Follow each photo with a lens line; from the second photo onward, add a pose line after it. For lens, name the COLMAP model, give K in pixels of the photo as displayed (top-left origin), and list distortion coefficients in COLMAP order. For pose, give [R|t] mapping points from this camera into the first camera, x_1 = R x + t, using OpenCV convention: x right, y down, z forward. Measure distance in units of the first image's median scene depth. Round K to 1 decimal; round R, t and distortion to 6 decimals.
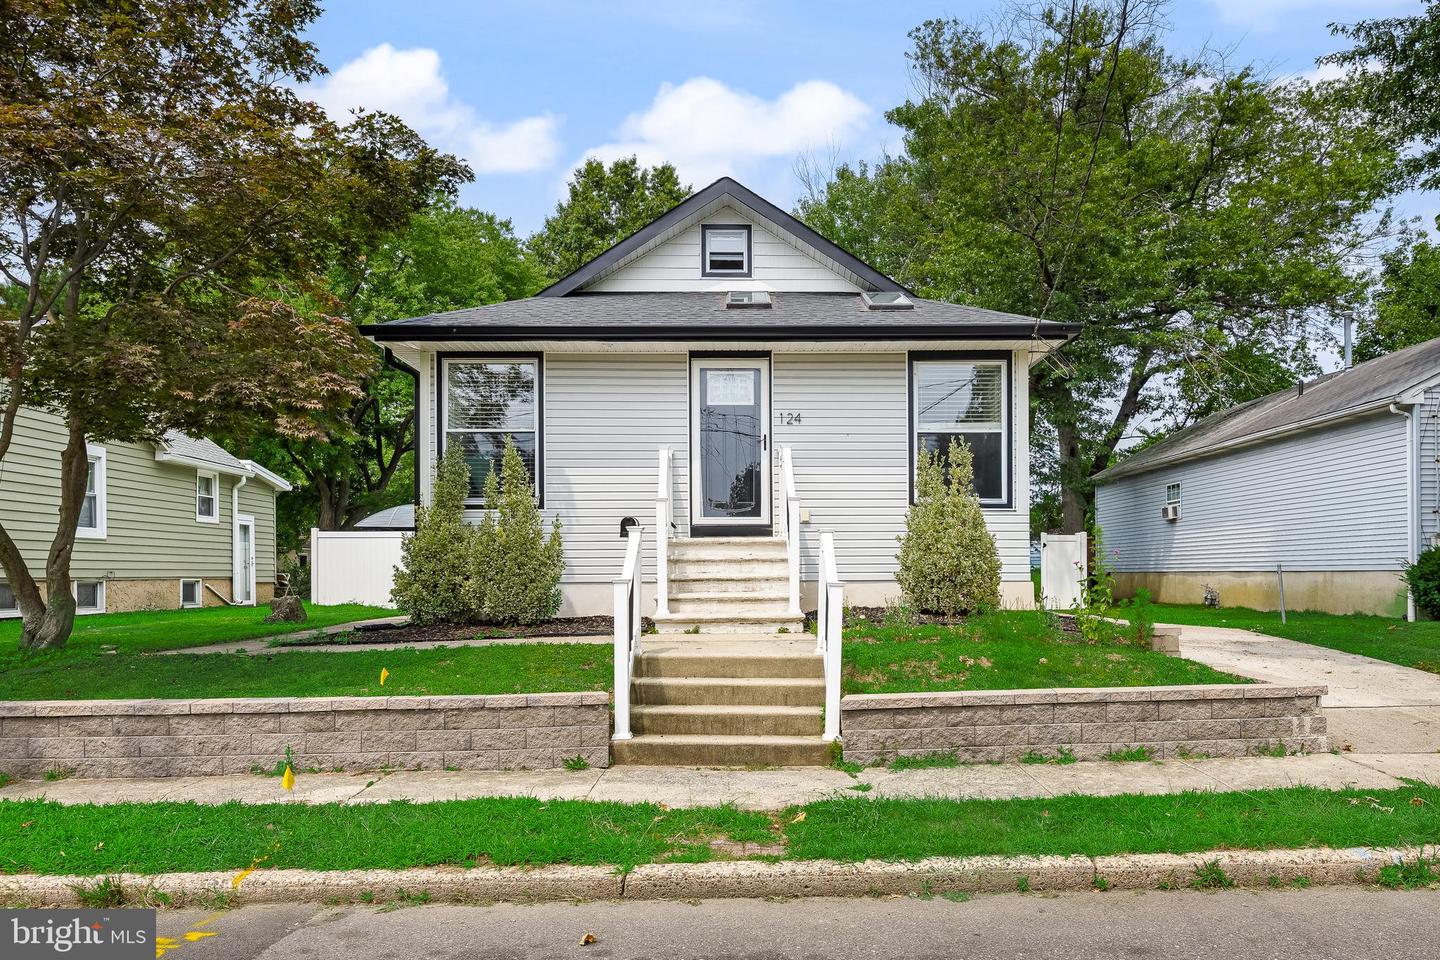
lens RADIAL K [[1079.3, 0, 720.0], [0, 1079.3, 480.0], [0, 0, 1]] dist [-0.002602, -0.001460]
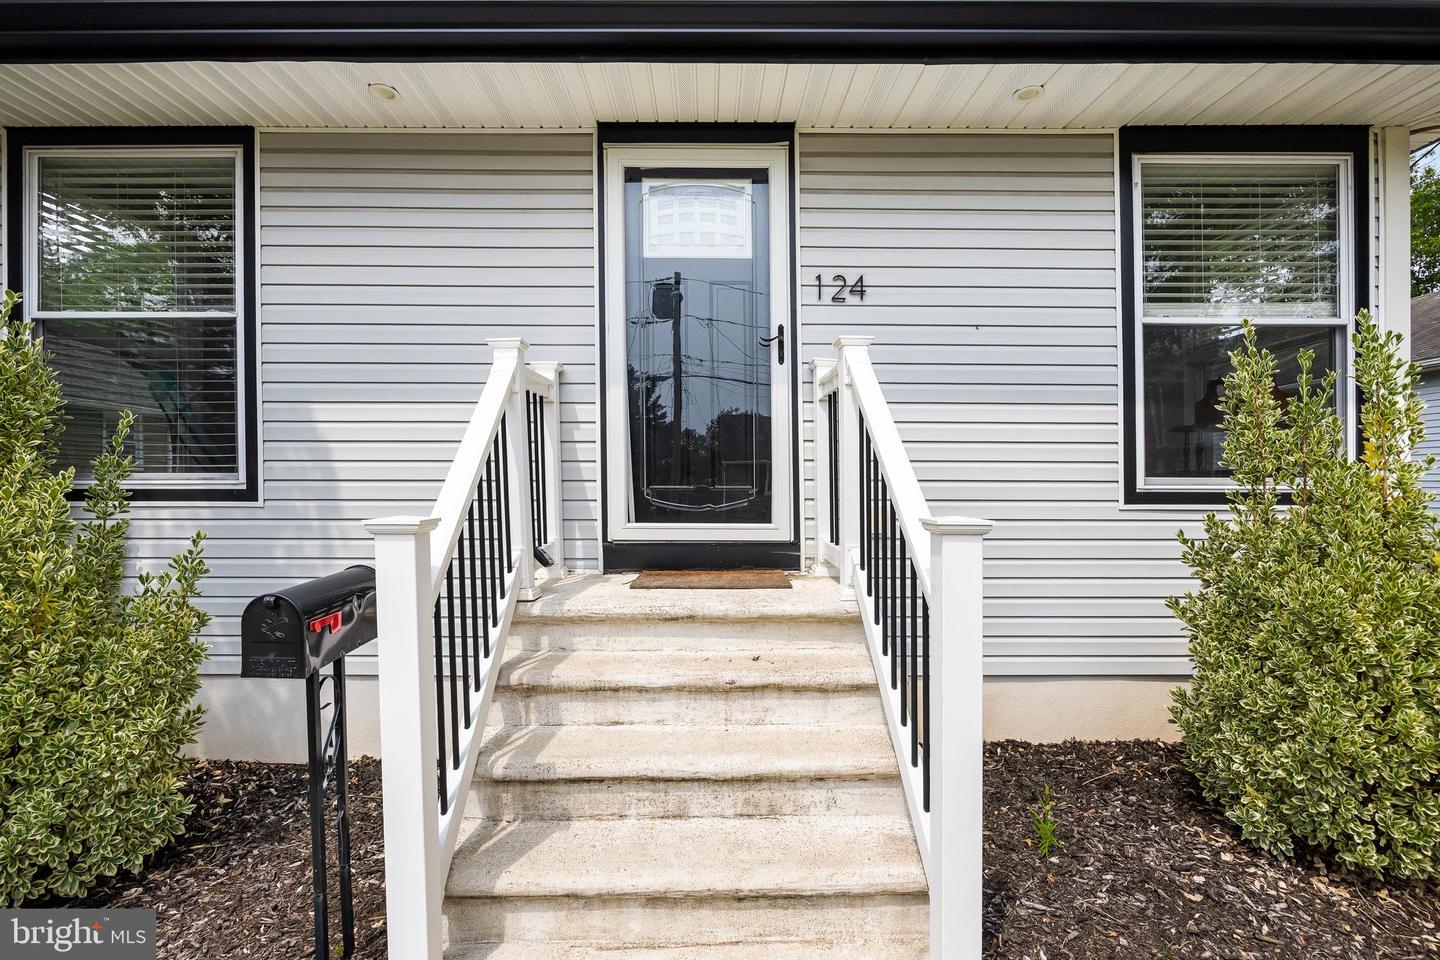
lens RADIAL K [[662.2, 0, 720.0], [0, 662.2, 480.0], [0, 0, 1]] dist [-0.017188, 0.000572]
pose [[0.999387, 0.000661, 0.035016, 0.009120], [-0.003636, 0.996379, 0.084945, -0.004035], [-0.034833, -0.085020, 0.995770, 0.748395]]
